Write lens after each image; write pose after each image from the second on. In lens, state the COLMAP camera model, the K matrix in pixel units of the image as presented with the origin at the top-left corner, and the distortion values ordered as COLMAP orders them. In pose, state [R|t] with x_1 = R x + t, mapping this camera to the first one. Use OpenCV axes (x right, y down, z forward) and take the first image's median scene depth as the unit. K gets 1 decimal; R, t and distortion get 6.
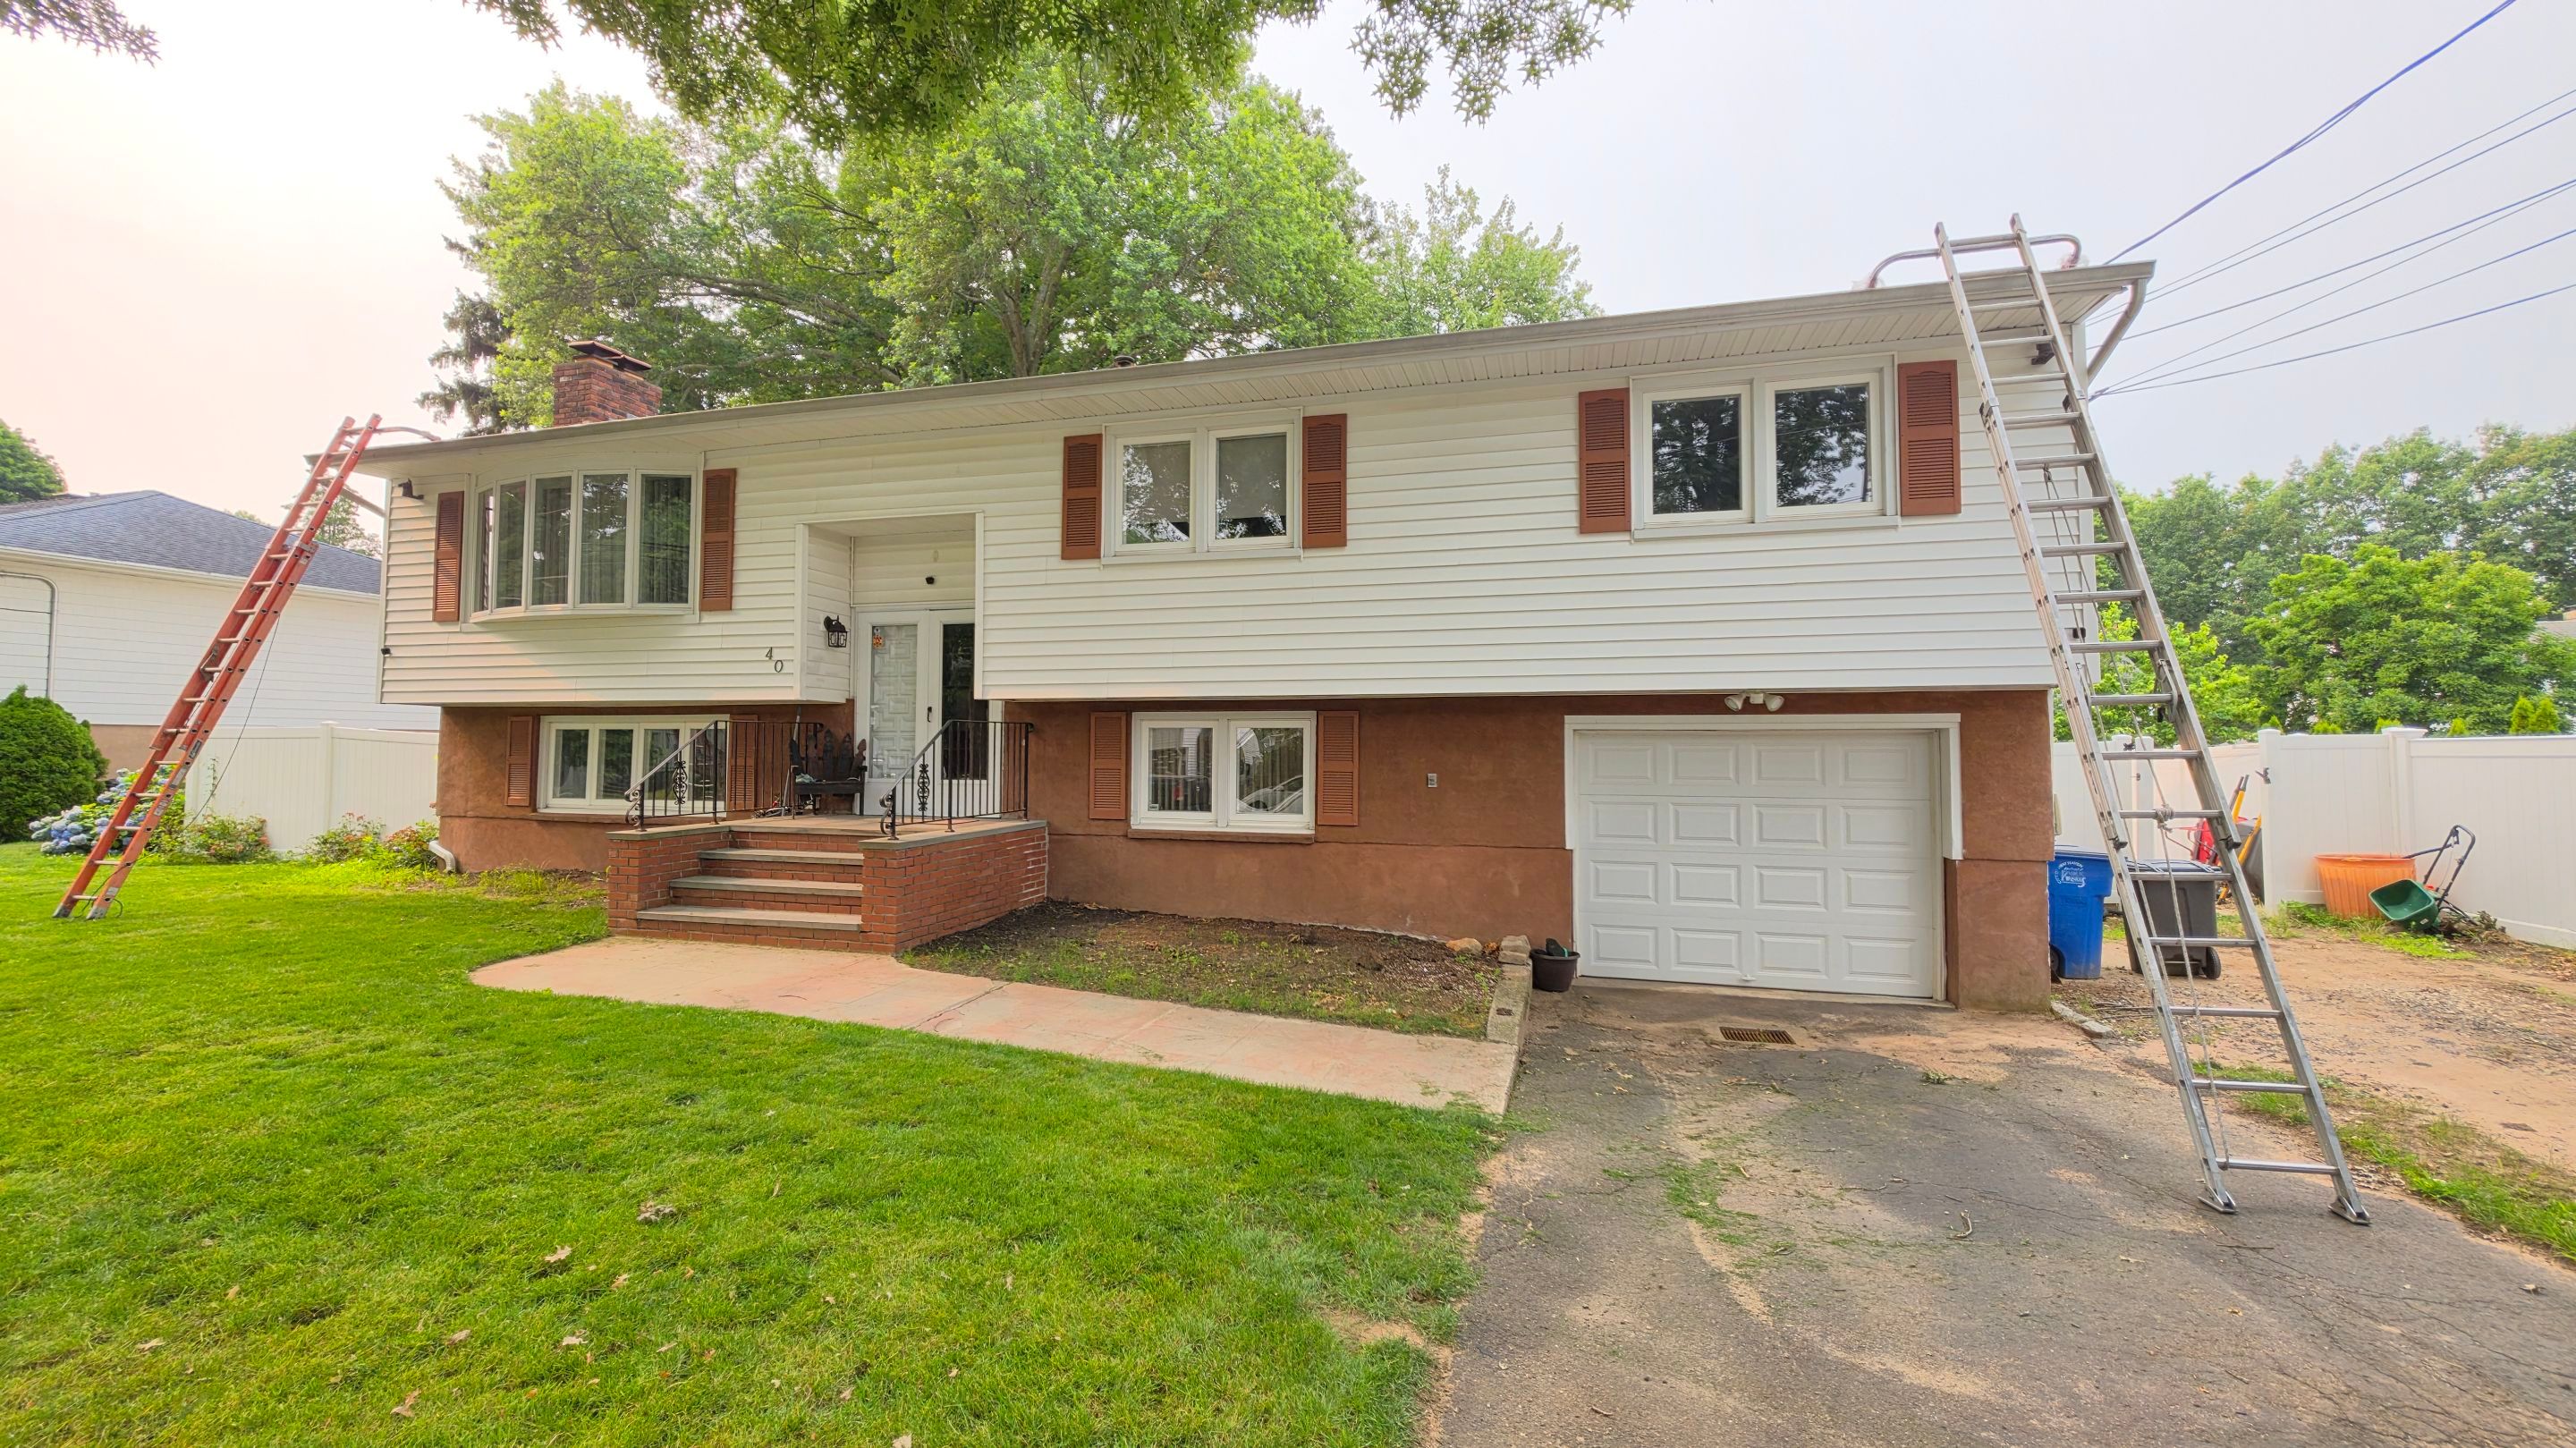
lens RADIAL K [[1054.1, 0, 1285.4], [0, 1054.1, 696.8], [0, 0, 1]] dist [0.000082, -0.000008]
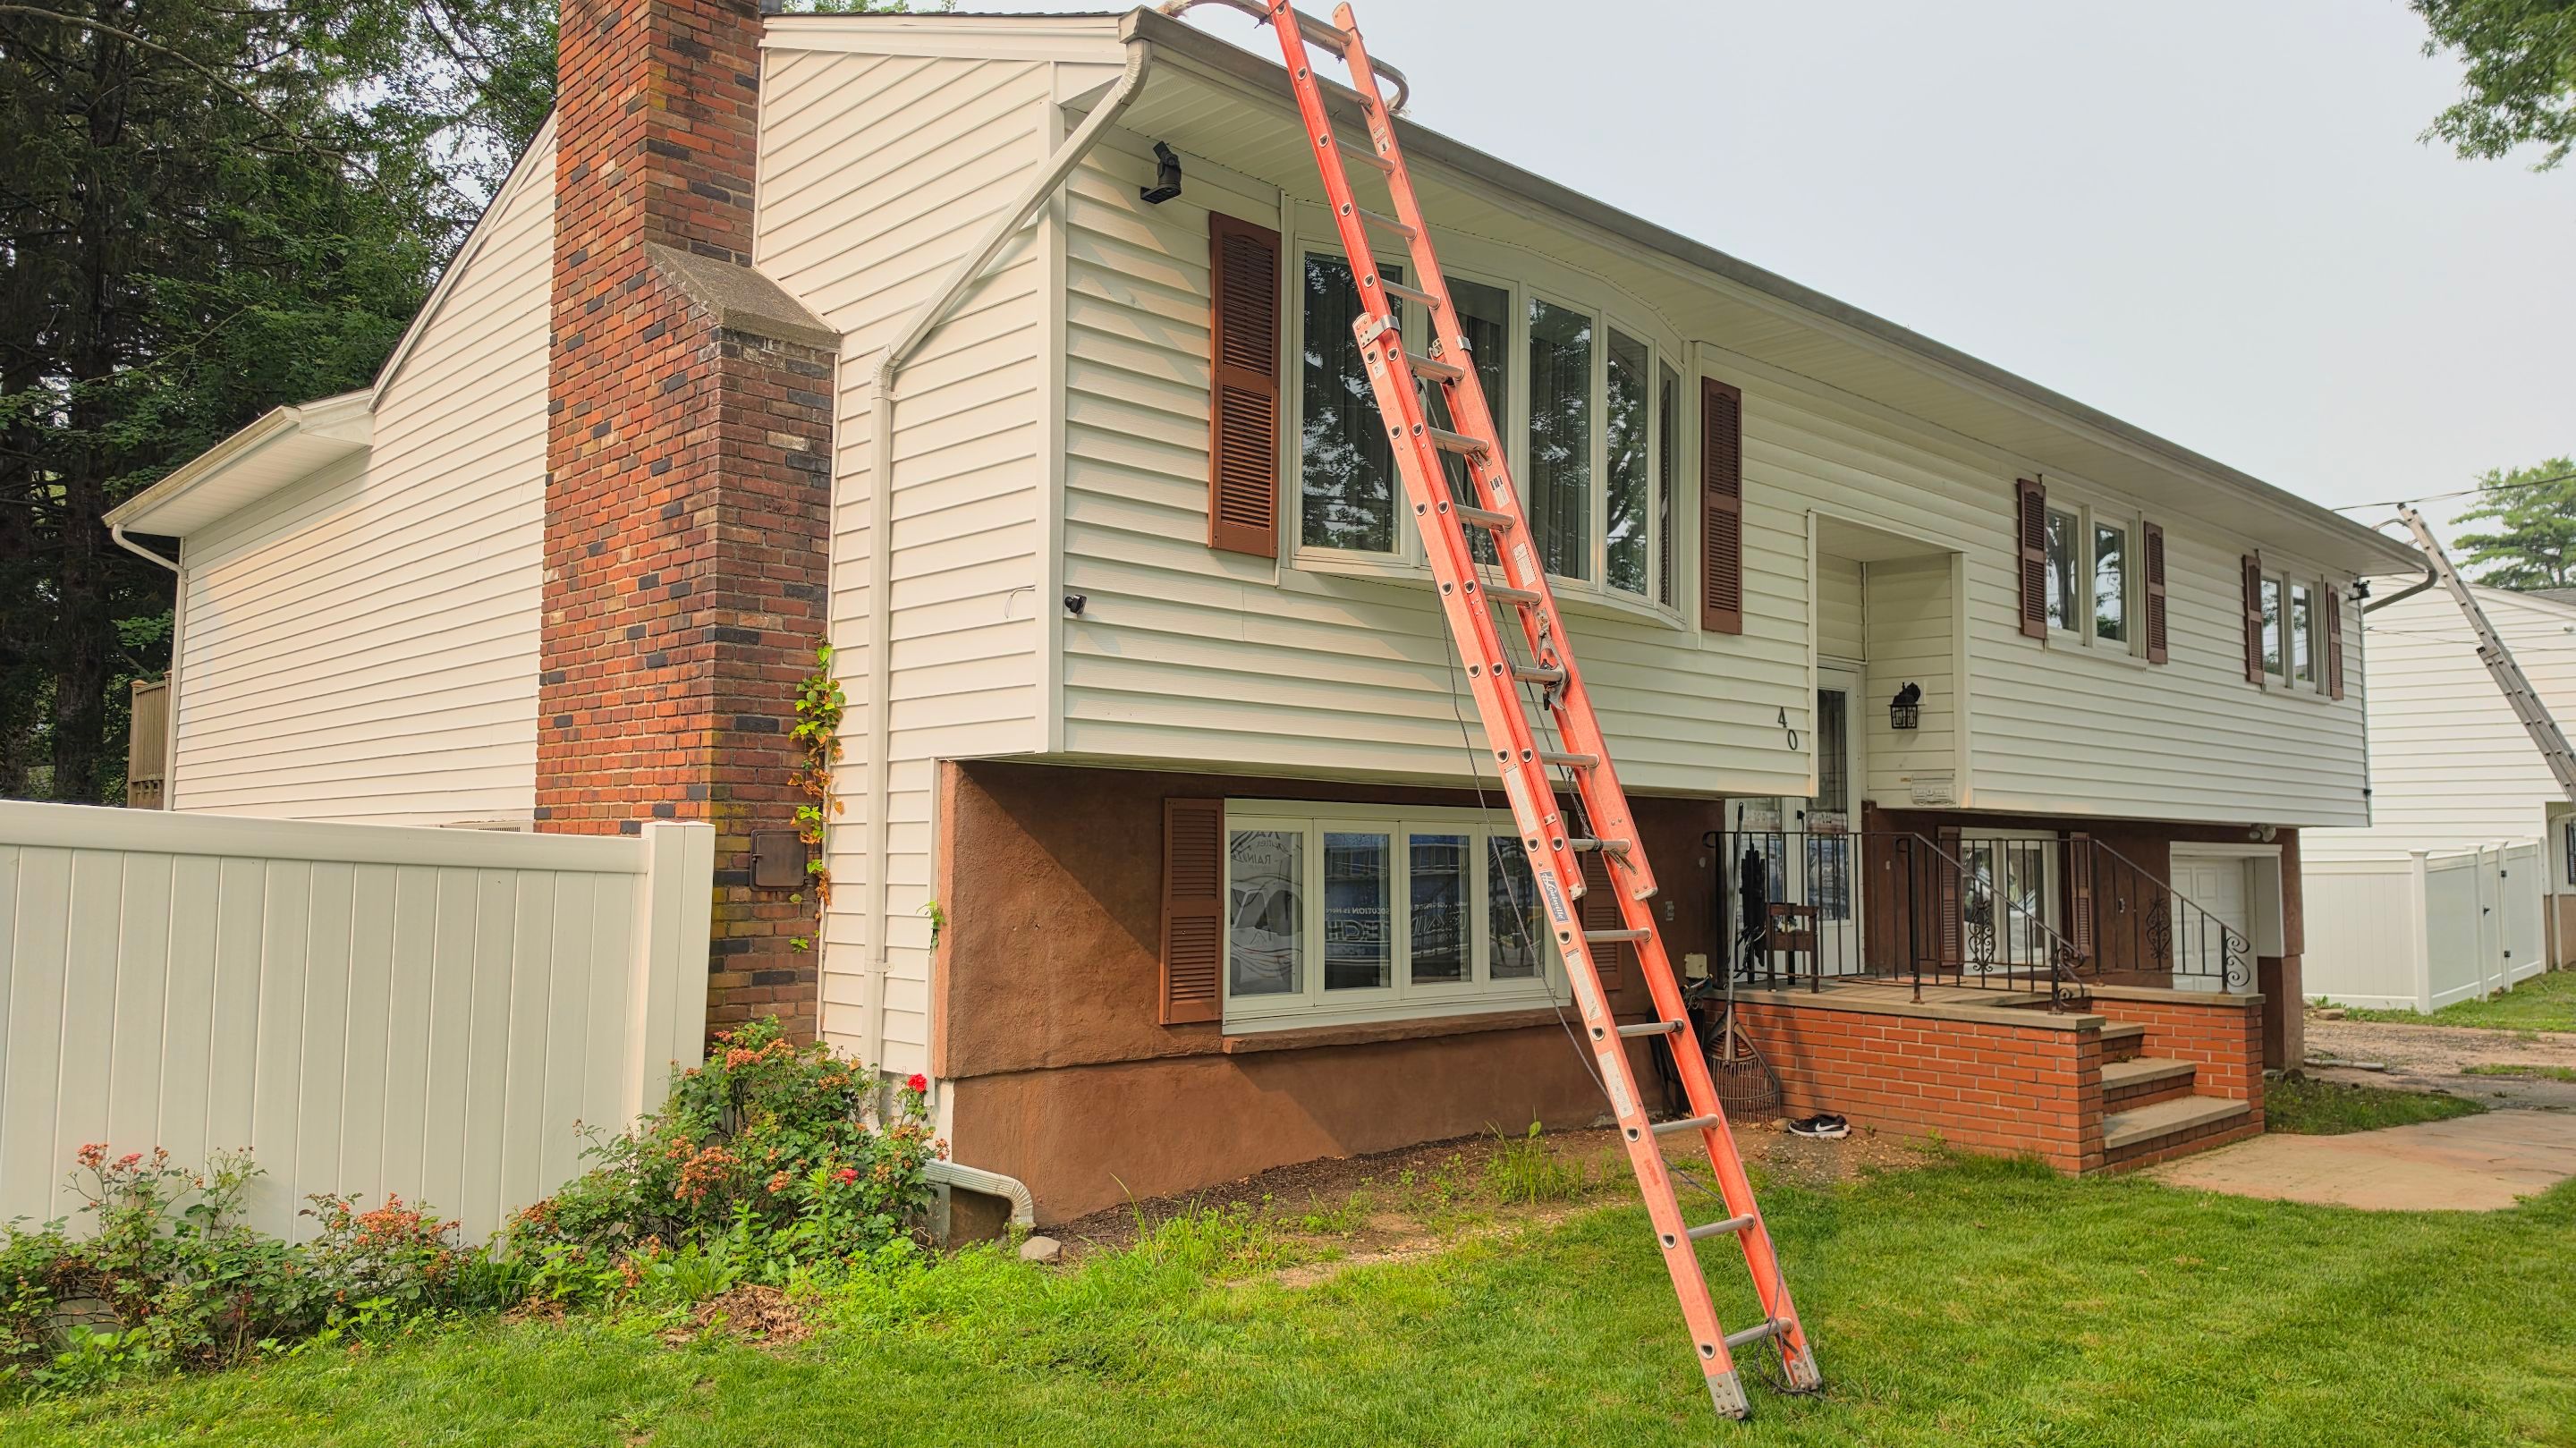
lens RADIAL K [[1788.2, 0, 1288.0], [0, 1788.2, 724.0], [0, 0, 1]] dist [0.003539, 0.000509]
pose [[0.513319, 0.064162, 0.855796, -1.304330], [-0.049413, 0.997757, -0.045167, 0.019122], [-0.856774, -0.019103, 0.515337, 0.626780]]
